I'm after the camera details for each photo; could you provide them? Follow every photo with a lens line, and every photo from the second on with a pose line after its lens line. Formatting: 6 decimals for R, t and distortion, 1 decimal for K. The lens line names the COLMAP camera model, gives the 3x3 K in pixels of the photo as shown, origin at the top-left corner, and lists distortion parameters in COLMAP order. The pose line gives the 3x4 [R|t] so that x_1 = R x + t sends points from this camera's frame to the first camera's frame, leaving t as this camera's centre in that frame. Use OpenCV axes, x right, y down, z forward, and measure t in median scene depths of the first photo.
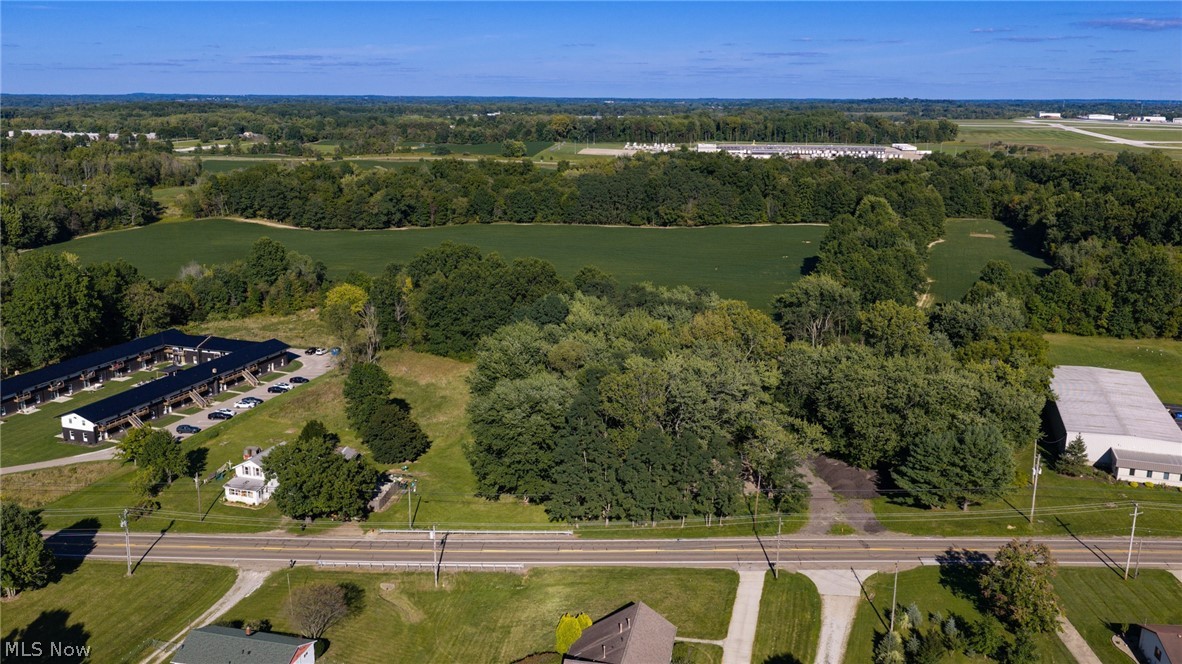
lens RADIAL K [[975.5, 0, 592.9], [0, 975.5, 329.4], [0, 0, 1]] dist [0.032490, -0.066212]
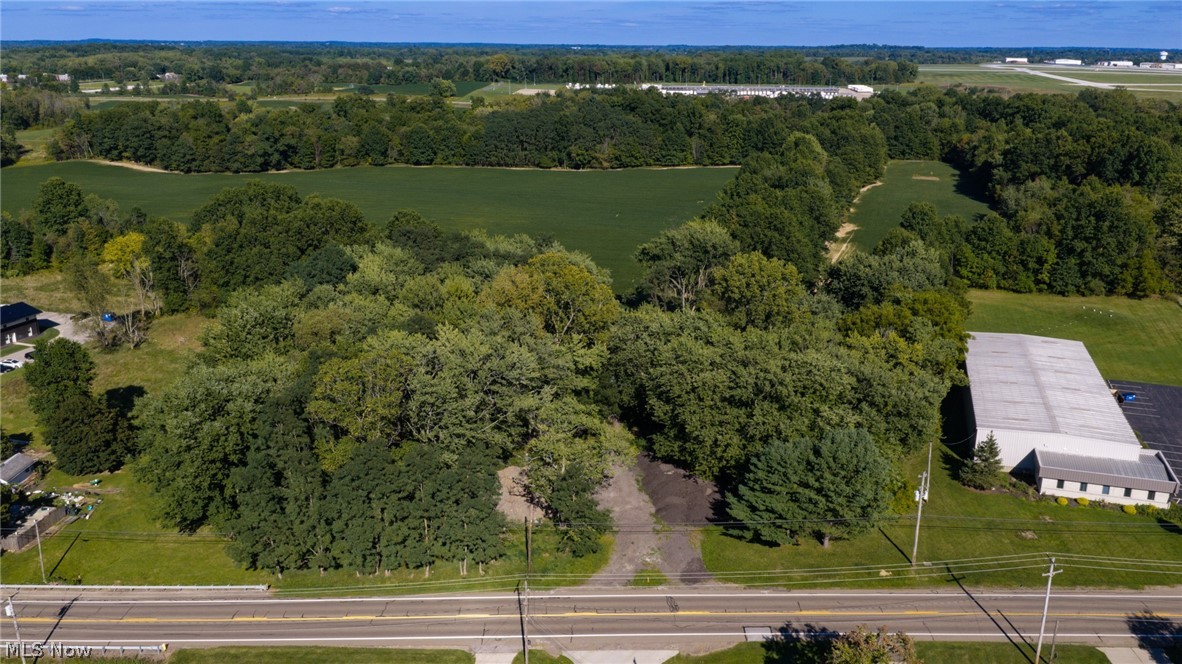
lens RADIAL K [[975.5, 0, 592.6], [0, 975.5, 330.5], [0, 0, 1]] dist [0.032490, -0.066212]
pose [[0.999568, -0.006042, 0.028779, 0.078093], [0.004556, 0.998666, 0.051441, -0.004255], [-0.029052, -0.051288, 0.998261, 0.122674]]
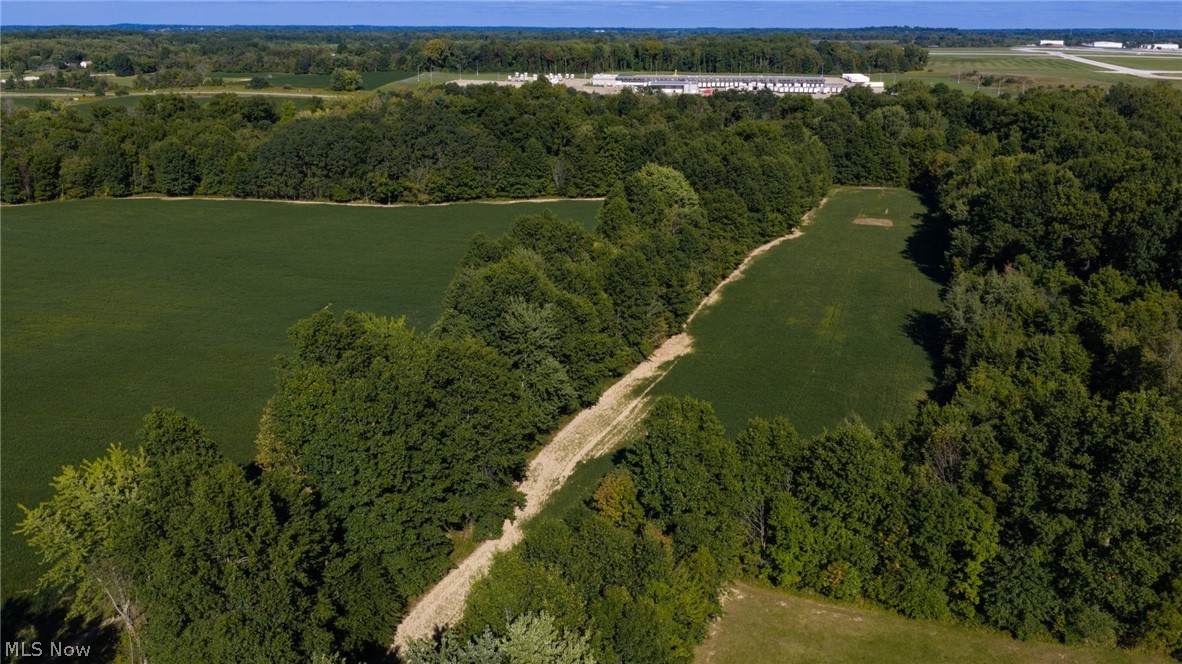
lens RADIAL K [[975.5, 0, 594.0], [0, 975.5, 339.2], [0, 0, 1]] dist [0.032490, -0.066212]
pose [[0.999999, -0.001018, -0.001336, 0.270822], [0.001115, 0.997176, 0.075087, -0.083671], [0.001256, -0.075088, 0.997176, 0.460323]]
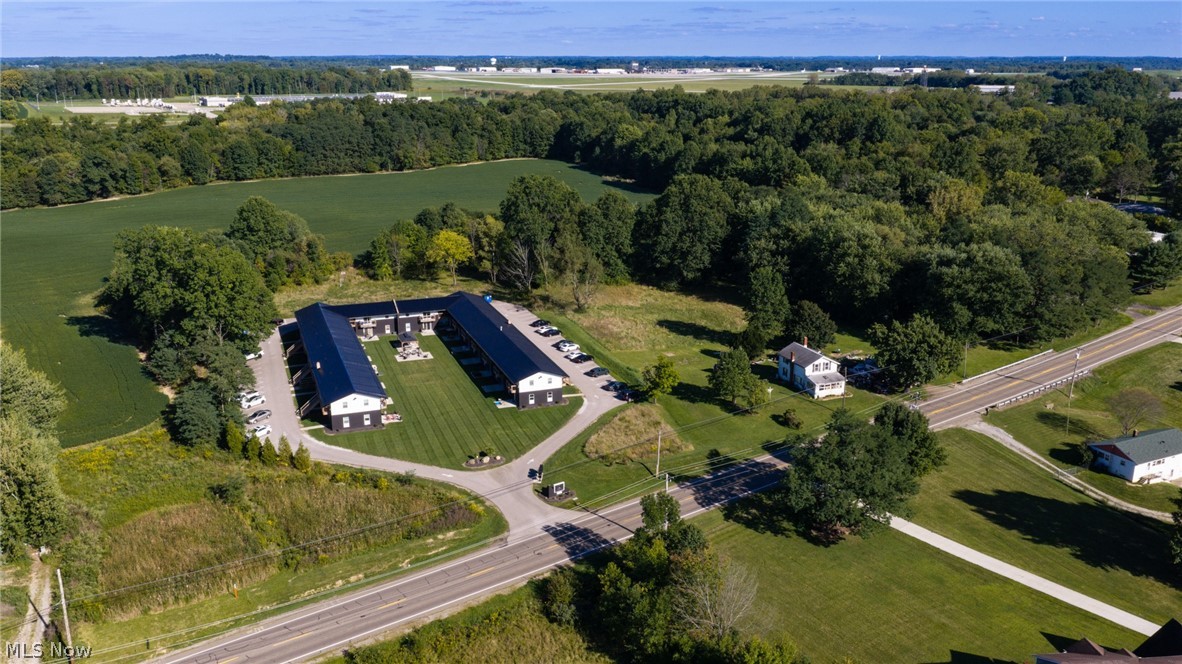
lens RADIAL K [[975.5, 0, 590.3], [0, 975.5, 330.1], [0, 0, 1]] dist [0.032490, -0.066212]
pose [[0.774152, -0.177527, 0.607596, -0.520132], [0.152234, 0.983911, 0.093514, -0.013924], [-0.614421, 0.020103, 0.788722, 0.141731]]
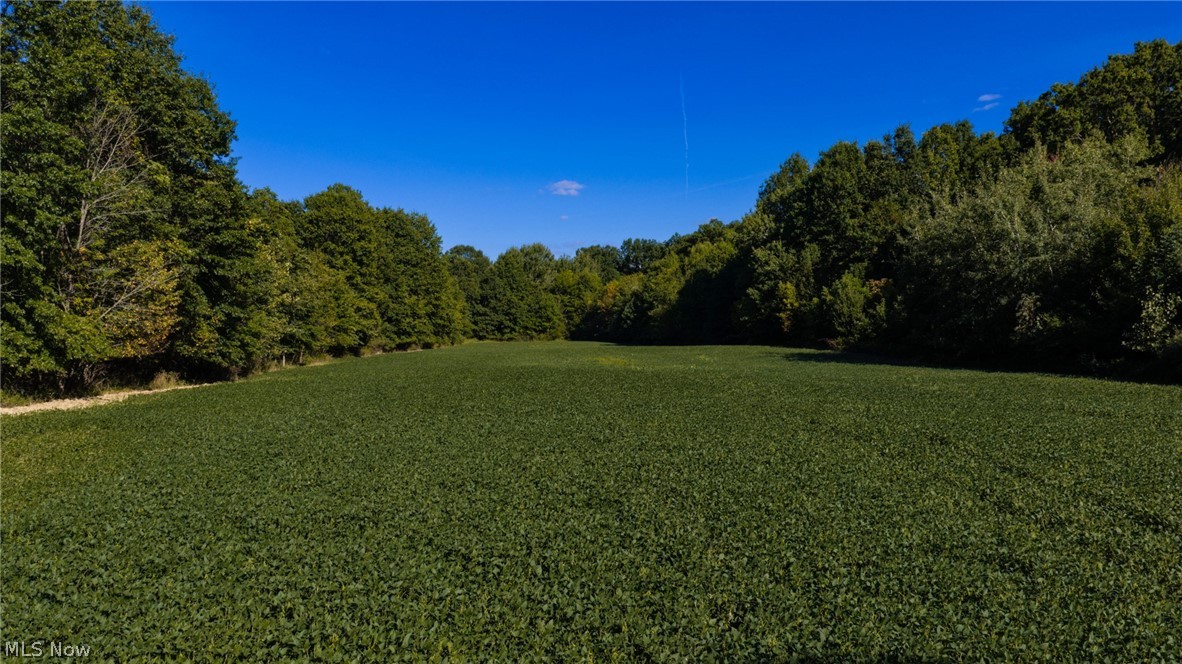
lens RADIAL K [[975.5, 0, 592.1], [0, 975.5, 329.3], [0, 0, 1]] dist [0.032490, -0.066212]
pose [[0.911143, -0.006846, 0.412034, 0.300683], [0.101792, 0.972618, -0.208934, -0.021311], [-0.399321, 0.232310, 0.886891, 0.772390]]
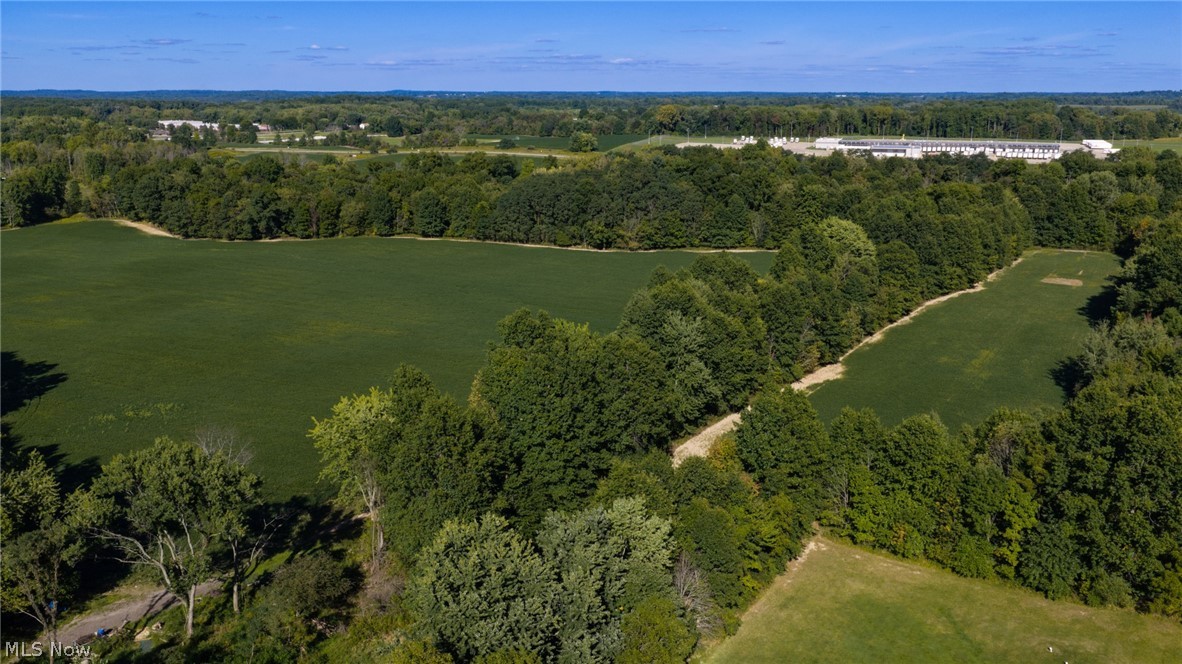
lens RADIAL K [[975.5, 0, 593.9], [0, 975.5, 338.2], [0, 0, 1]] dist [0.032490, -0.066212]
pose [[0.971945, 0.053781, -0.228976, 0.305289], [-0.050893, 0.998533, 0.018502, -0.067837], [0.229635, -0.006330, 0.973256, 0.382795]]
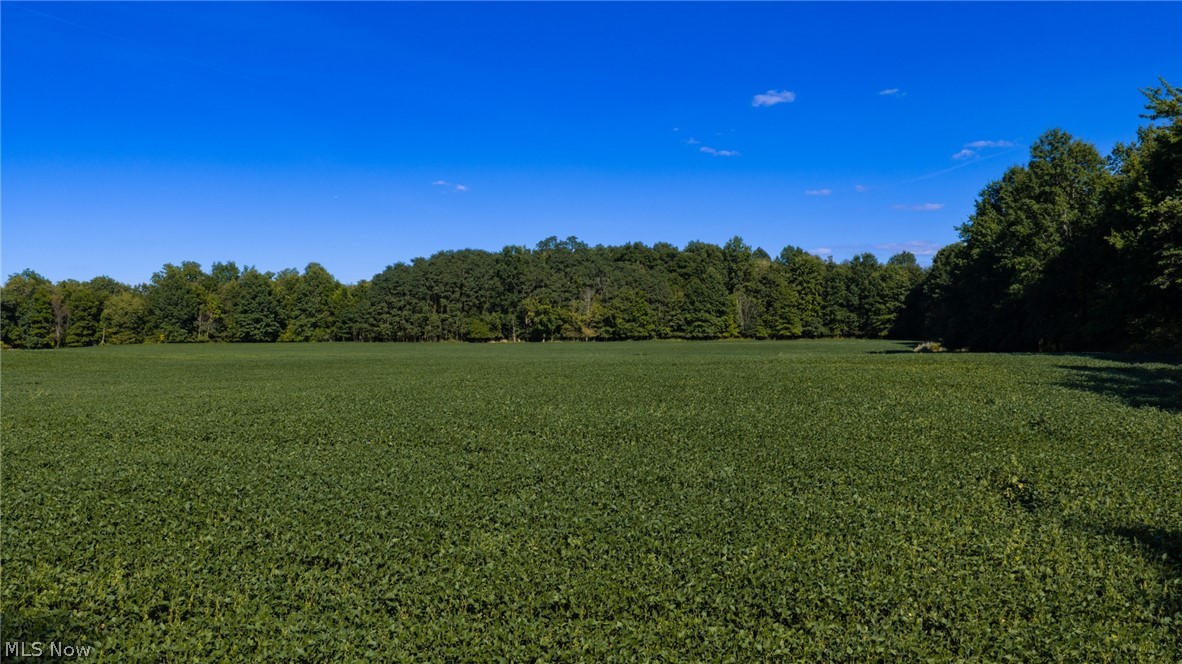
lens RADIAL K [[975.5, 0, 592.7], [0, 975.5, 322.9], [0, 0, 1]] dist [0.032490, -0.066212]
pose [[0.997377, -0.008229, 0.071907, 0.085228], [0.025256, 0.970634, -0.239231, 0.005358], [-0.067827, 0.240419, 0.968296, 0.664617]]
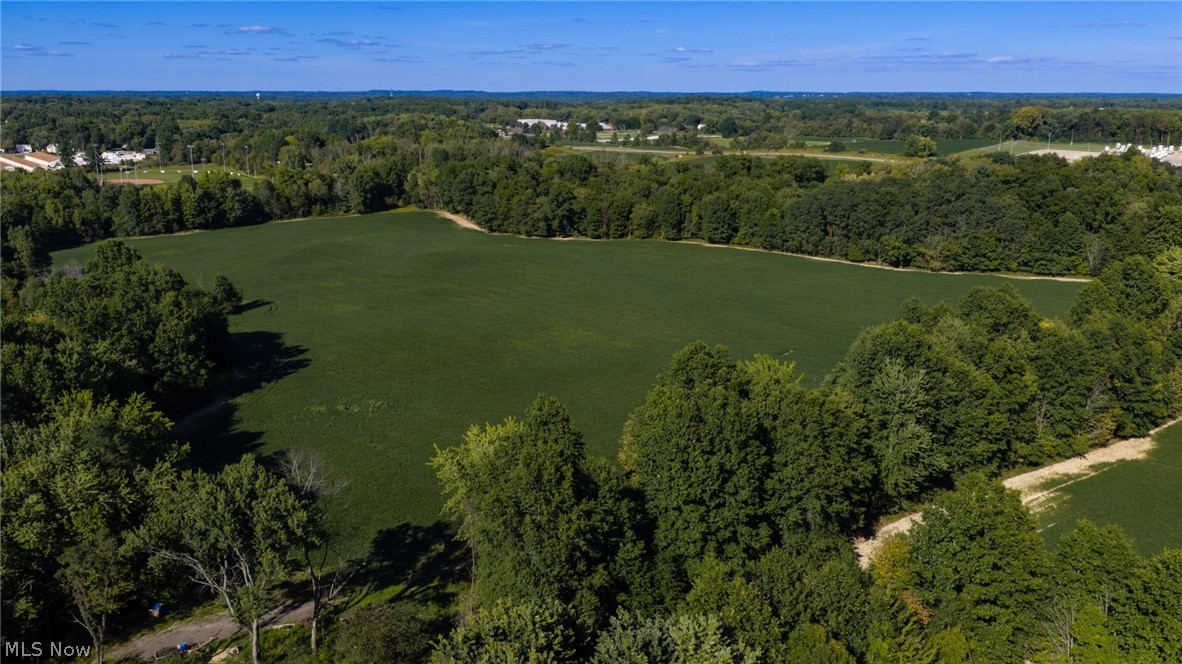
lens RADIAL K [[975.5, 0, 595.0], [0, 975.5, 339.6], [0, 0, 1]] dist [0.032490, -0.066212]
pose [[0.831402, 0.134020, -0.539267, 0.337515], [-0.127486, 0.990598, 0.049636, -0.083261], [0.540849, 0.027482, 0.840671, 0.451807]]
